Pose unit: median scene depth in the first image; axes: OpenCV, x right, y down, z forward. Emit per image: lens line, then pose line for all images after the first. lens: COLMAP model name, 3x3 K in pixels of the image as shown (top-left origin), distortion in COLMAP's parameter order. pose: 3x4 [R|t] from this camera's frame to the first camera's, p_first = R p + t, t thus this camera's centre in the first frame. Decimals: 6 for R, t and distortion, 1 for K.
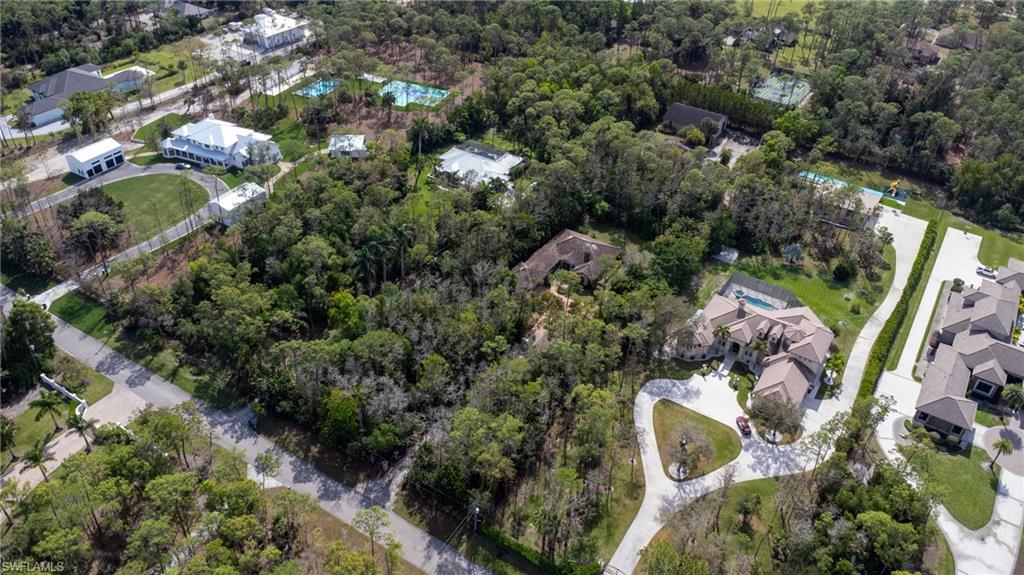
lens RADIAL K [[783.1, 0, 511.1], [0, 783.1, 287.2], [0, 0, 1]] dist [0.005749, 0.003558]
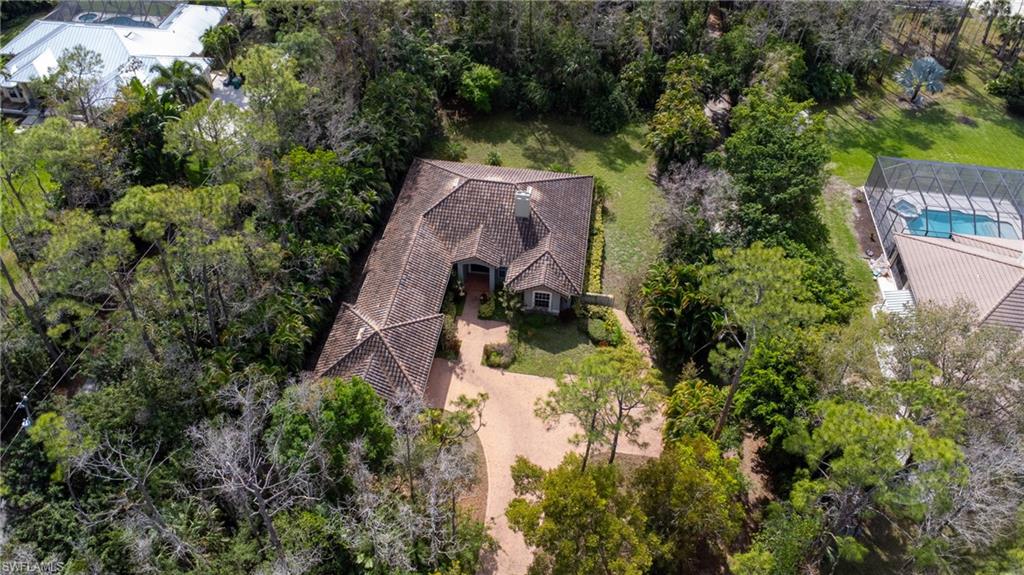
lens RADIAL K [[783.1, 0, 511.2], [0, 783.1, 285.5], [0, 0, 1]] dist [0.005749, 0.003558]
pose [[0.907349, -0.307157, 0.287007, -0.012835], [0.261359, 0.946926, 0.187141, -0.074646], [-0.329257, -0.094791, 0.939470, 0.627536]]
